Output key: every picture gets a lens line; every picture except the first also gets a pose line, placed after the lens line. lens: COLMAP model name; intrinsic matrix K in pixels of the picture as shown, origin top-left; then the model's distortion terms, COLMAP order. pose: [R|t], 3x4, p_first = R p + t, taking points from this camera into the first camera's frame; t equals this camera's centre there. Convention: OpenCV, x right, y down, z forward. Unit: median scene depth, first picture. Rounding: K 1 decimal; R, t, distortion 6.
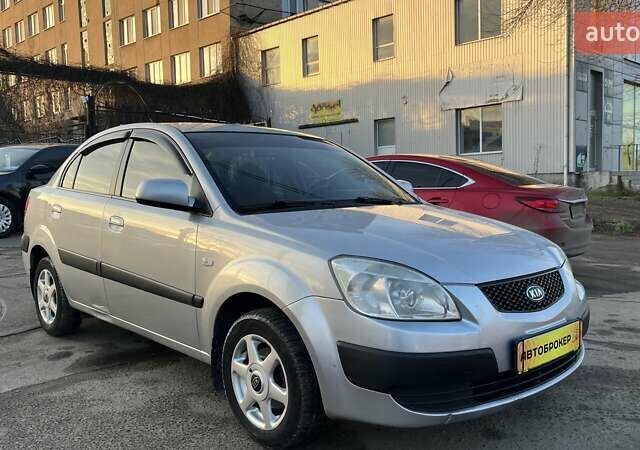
lens RADIAL K [[603.3, 0, 320.0], [0, 603.3, 225.0], [0, 0, 1]] dist [0.021045, -0.003296]
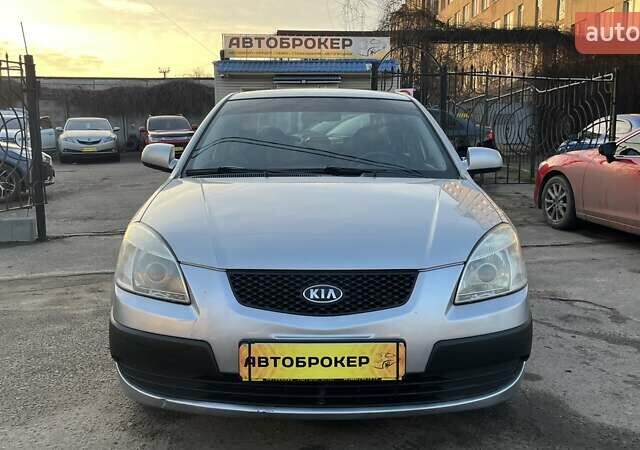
lens RADIAL K [[603.3, 0, 320.0], [0, 603.3, 225.0], [0, 0, 1]] dist [0.021045, -0.003296]
pose [[0.743862, 0.096491, -0.661332, 0.925903], [-0.053945, 0.994963, 0.084492, -0.047377], [0.666153, -0.027174, 0.745320, 0.434488]]
